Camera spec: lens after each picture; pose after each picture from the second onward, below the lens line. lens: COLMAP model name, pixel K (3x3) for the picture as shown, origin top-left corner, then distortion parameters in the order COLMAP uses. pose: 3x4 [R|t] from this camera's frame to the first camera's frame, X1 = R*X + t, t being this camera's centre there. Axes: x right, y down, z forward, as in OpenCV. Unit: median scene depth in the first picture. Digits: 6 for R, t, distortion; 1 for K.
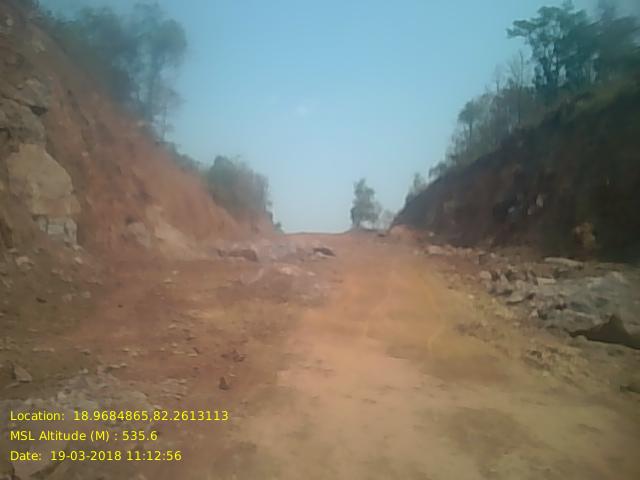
lens RADIAL K [[500.5, 0, 318.1], [0, 500.5, 272.8], [0, 0, 1]] dist [0.067148, -0.204631]
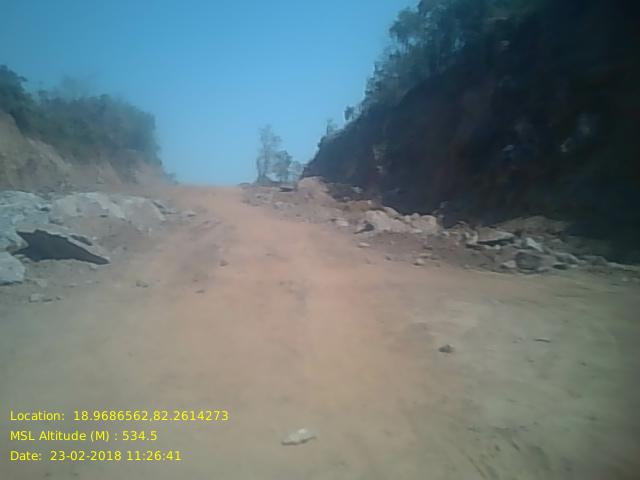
lens RADIAL K [[530.0, 0, 320.0], [0, 530.0, 240.0], [0, 0, 1]] dist [0.140079, -0.334279]
pose [[0.983577, 0.001967, 0.180476, 0.043702], [-0.005905, 0.999756, 0.021283, -0.021795], [-0.180390, -0.021999, 0.983349, 0.284247]]
